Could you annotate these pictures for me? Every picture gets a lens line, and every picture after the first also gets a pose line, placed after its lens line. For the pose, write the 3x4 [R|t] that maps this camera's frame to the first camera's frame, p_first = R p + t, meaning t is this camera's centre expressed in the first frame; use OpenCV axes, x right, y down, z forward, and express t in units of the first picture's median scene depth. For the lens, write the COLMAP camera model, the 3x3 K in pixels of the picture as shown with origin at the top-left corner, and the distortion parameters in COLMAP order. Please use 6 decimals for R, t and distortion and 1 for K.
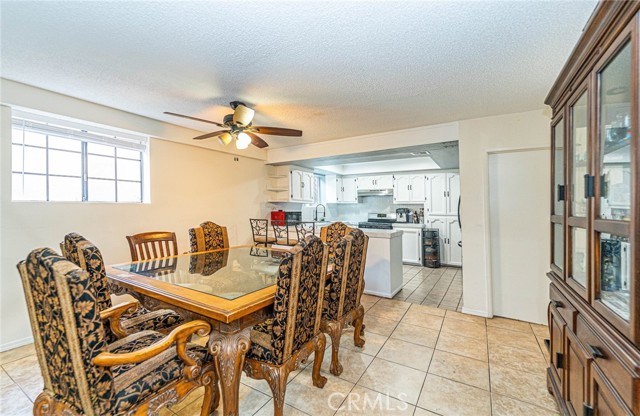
lens RADIAL K [[267.6, 0, 320.0], [0, 267.6, 208.0], [0, 0, 1]] dist [0.000347, 0.000034]
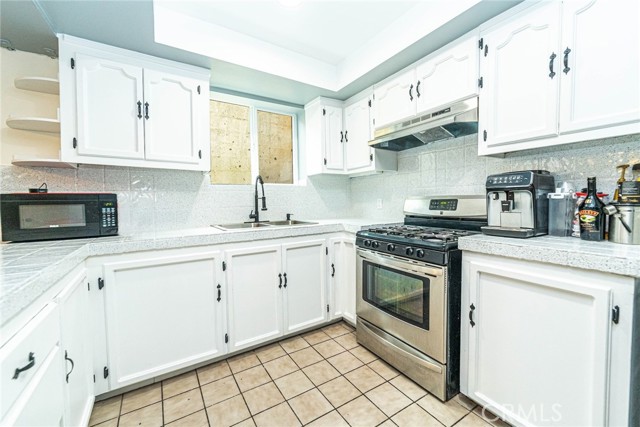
lens RADIAL K [[283.8, 0, 320.0], [0, 283.8, 213.5], [0, 0, 1]] dist [-0.000359, -0.000027]
pose [[0.906995, 0.011800, -0.420975, 0.275793], [0.007512, 0.998995, 0.044188, 0.027384], [0.421074, -0.043241, 0.905995, 0.754410]]
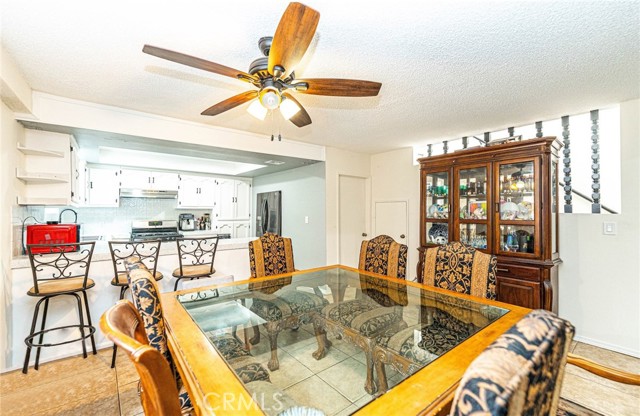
lens RADIAL K [[267.6, 0, 320.0], [0, 267.6, 208.0], [0, 0, 1]] dist [0.000347, 0.000034]
pose [[0.352242, 0.007421, 0.935879, -0.374978], [-0.000180, 0.999969, -0.007862, -0.011798], [-0.935909, 0.002601, 0.352233, 0.318533]]
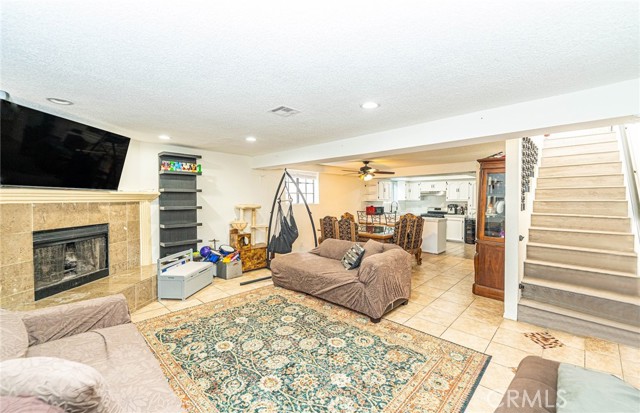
lens RADIAL K [[263.0, 0, 319.9], [0, 263.0, 223.7], [0, 0, 1]] dist [0.000341, 0.000073]
pose [[0.975212, 0.018296, -0.220515, -0.087039], [0.002209, 0.995721, 0.092385, -0.030169], [0.221262, -0.090582, 0.970999, -0.613637]]
